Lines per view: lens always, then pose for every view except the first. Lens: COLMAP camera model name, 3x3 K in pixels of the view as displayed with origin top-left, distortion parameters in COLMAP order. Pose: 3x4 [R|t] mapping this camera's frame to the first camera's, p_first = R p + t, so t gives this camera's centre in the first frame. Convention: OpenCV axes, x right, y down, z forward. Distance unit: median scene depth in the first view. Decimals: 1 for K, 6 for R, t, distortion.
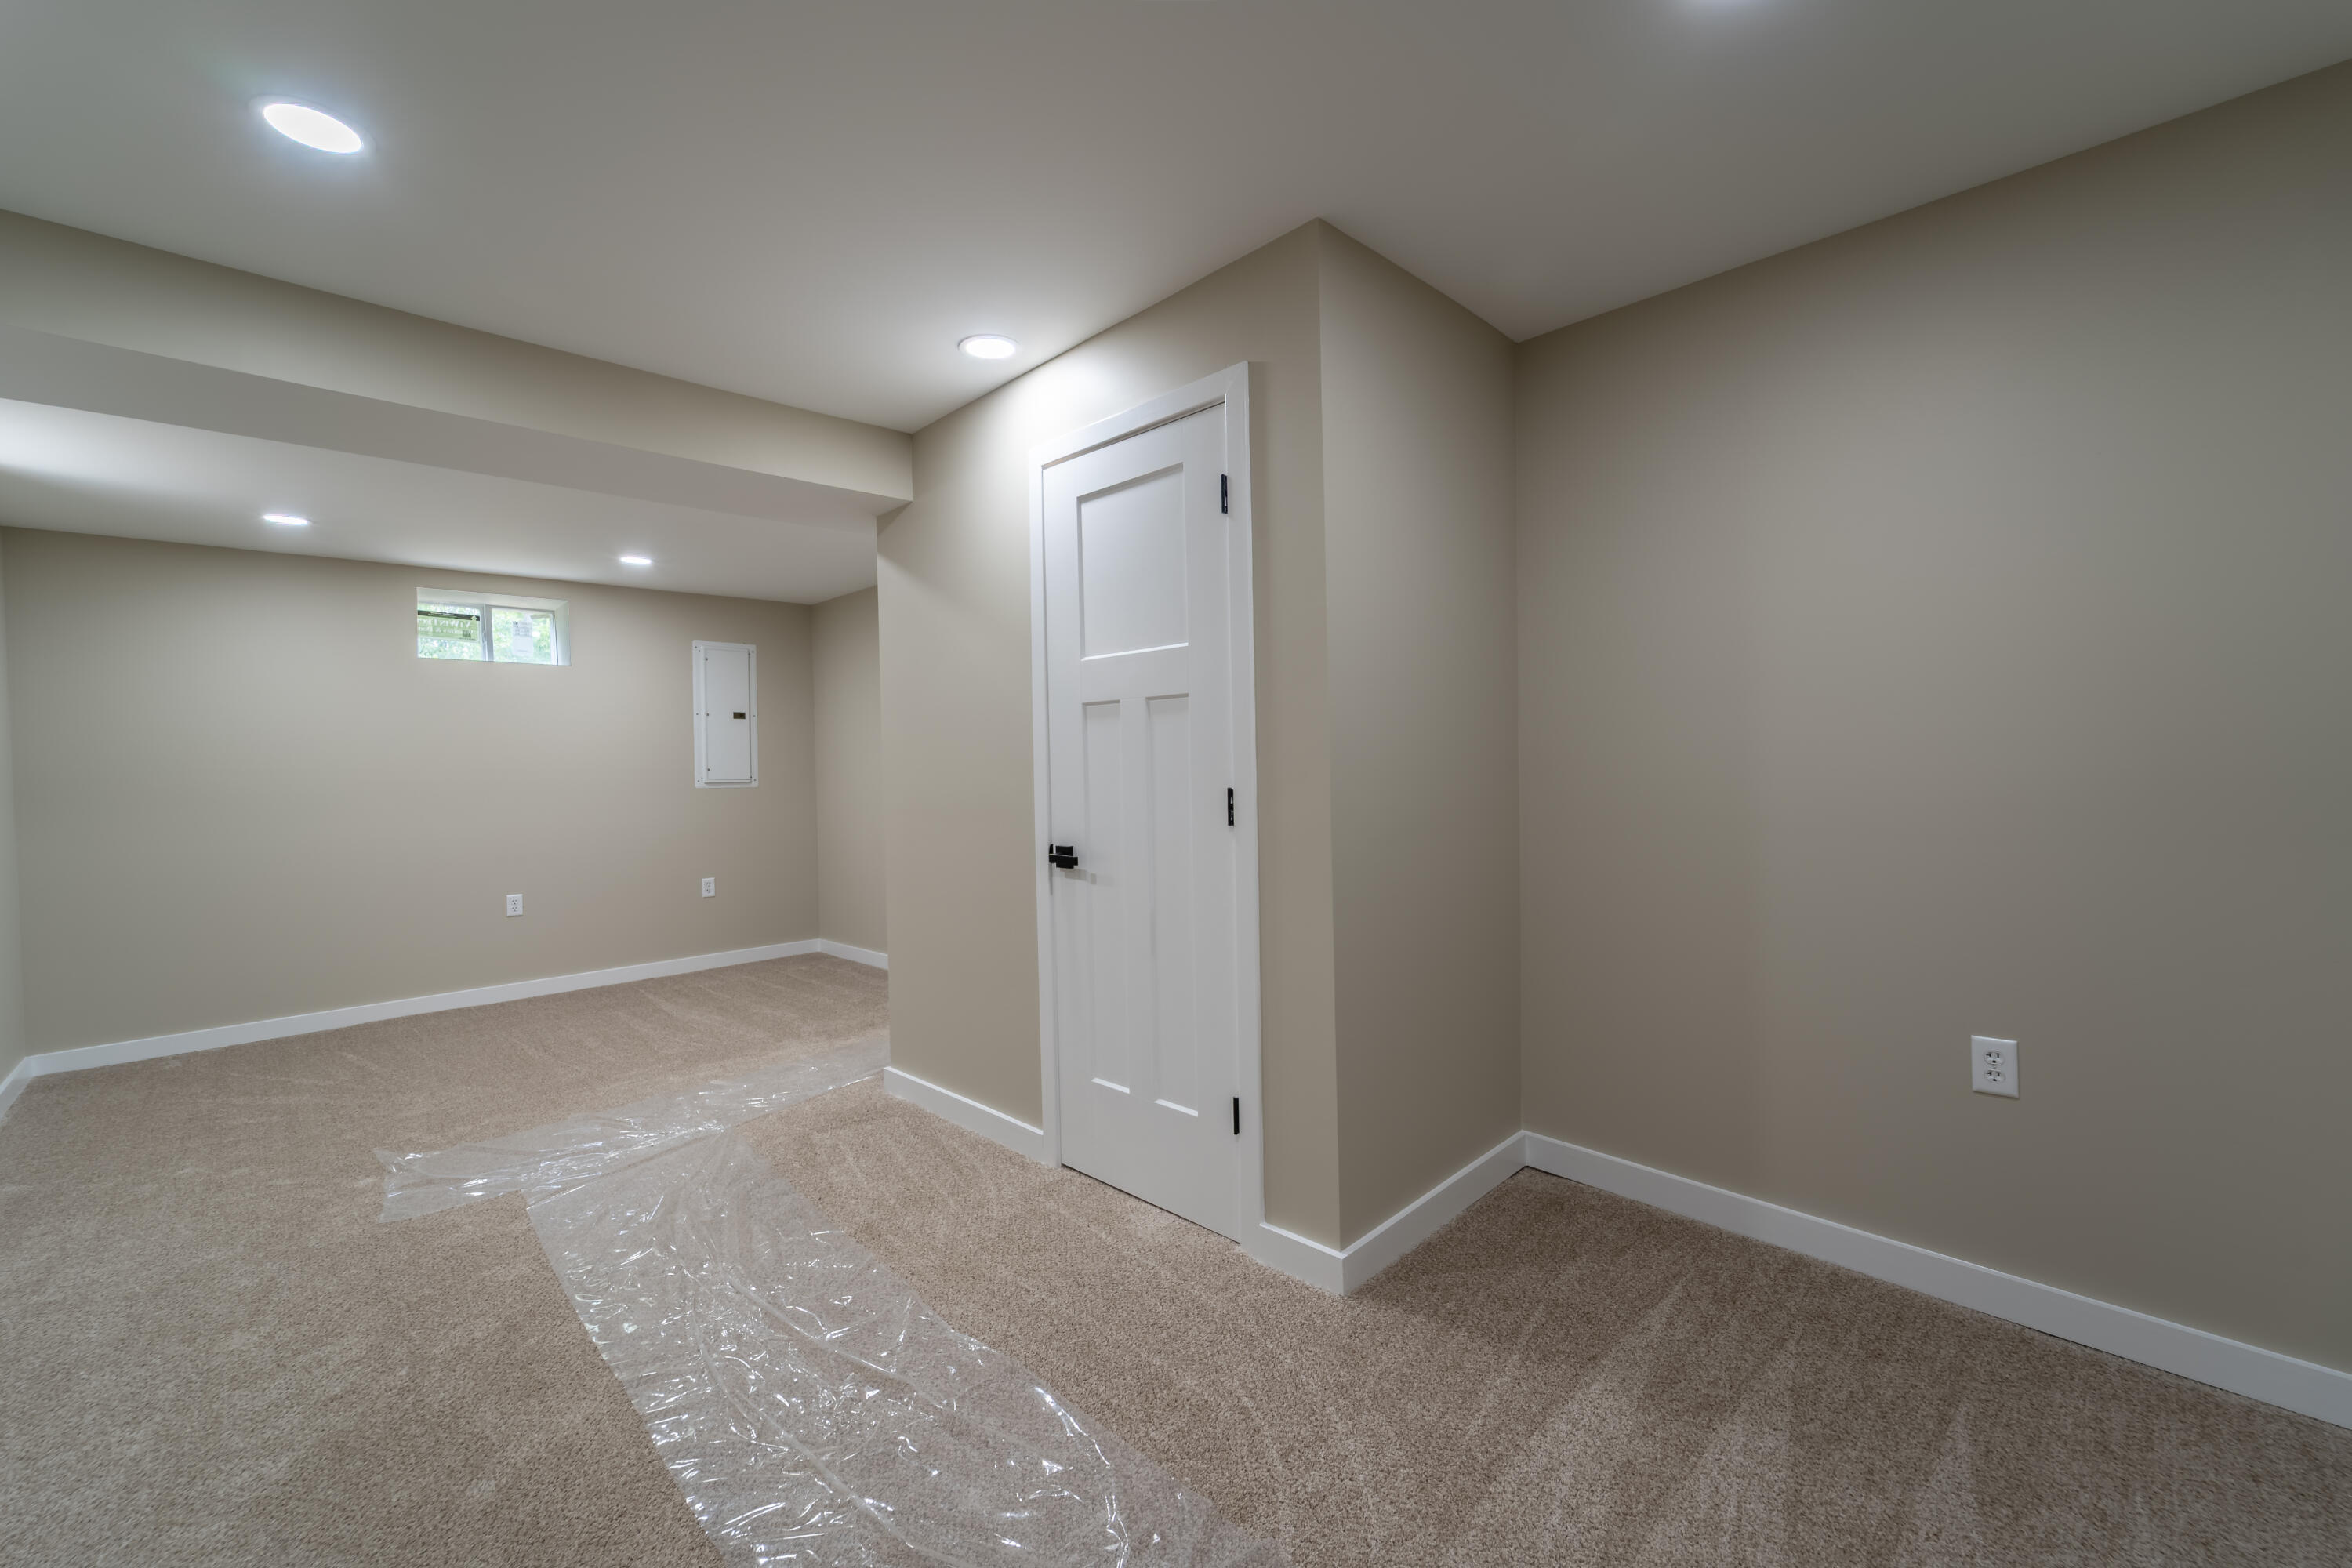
lens RADIAL K [[956.3, 0, 1189.3], [0, 956.3, 783.6], [0, 0, 1]] dist [-0.002157, -0.000430]
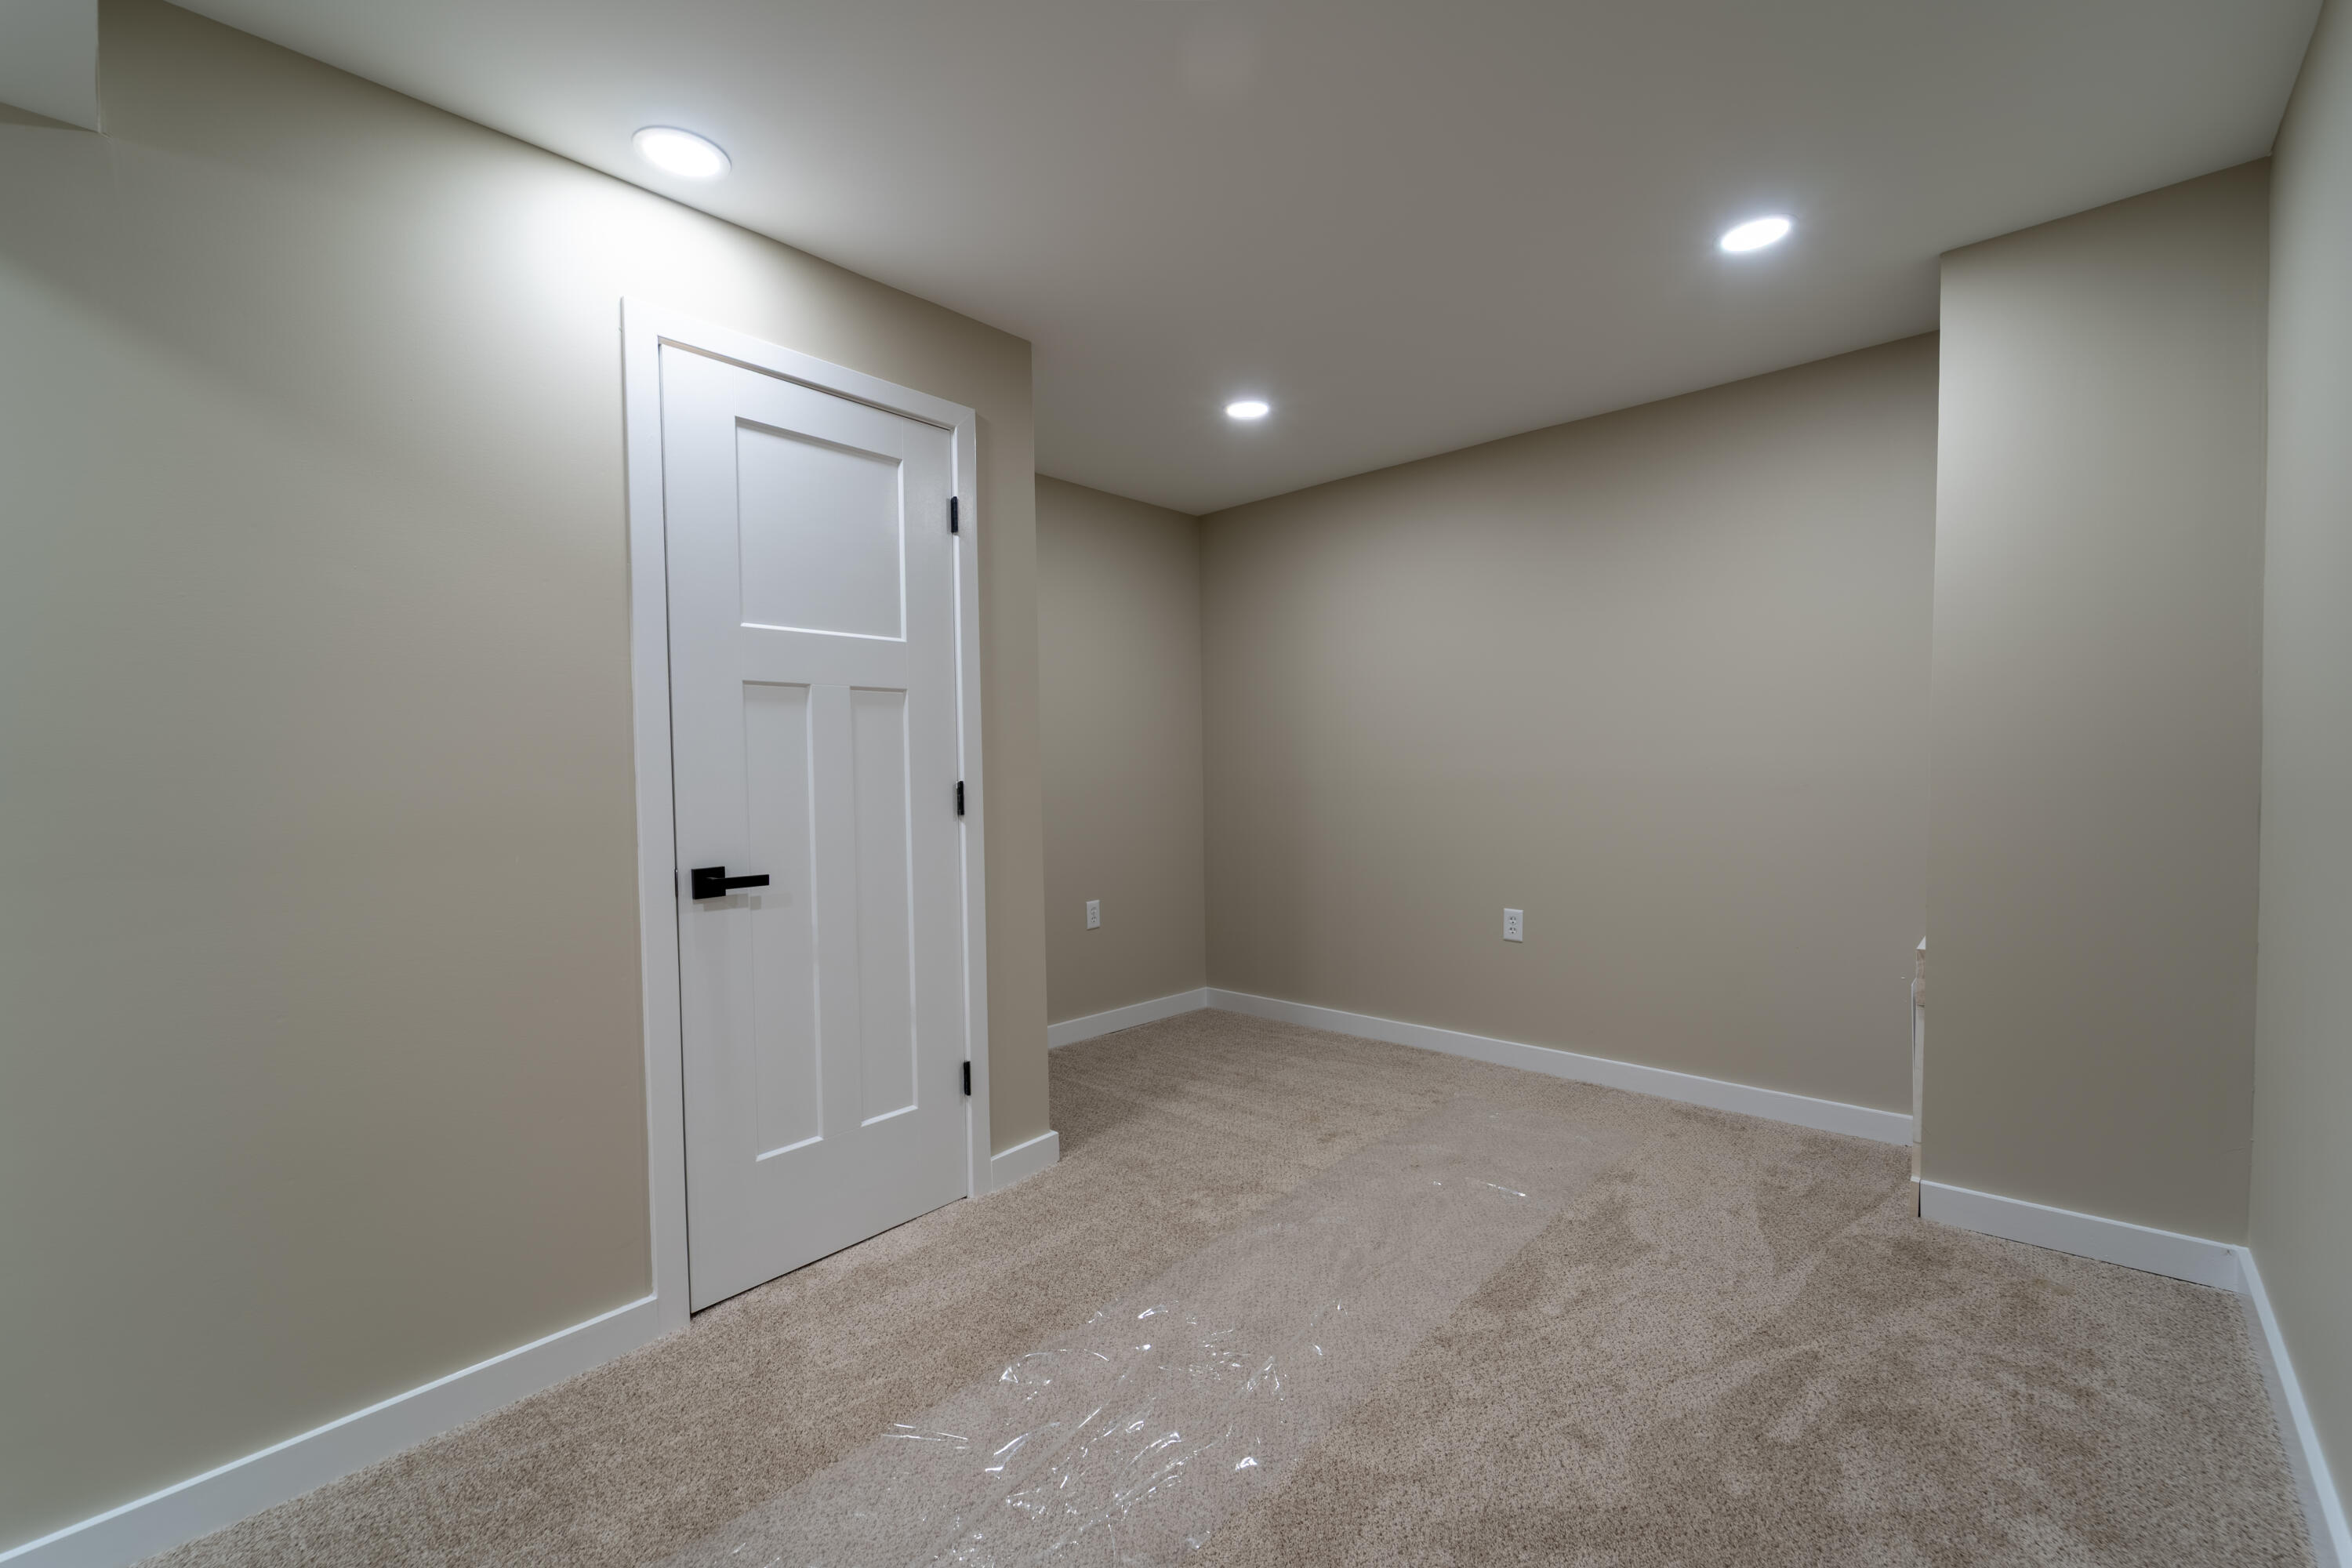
lens RADIAL K [[956.3, 0, 1188.6], [0, 956.3, 777.5], [0, 0, 1]] dist [-0.002157, -0.000430]
pose [[-0.070579, 0.004914, 0.997494, -1.096604], [0.032615, 0.999465, -0.002616, 0.011157], [-0.996973, 0.032349, -0.070702, 0.830171]]
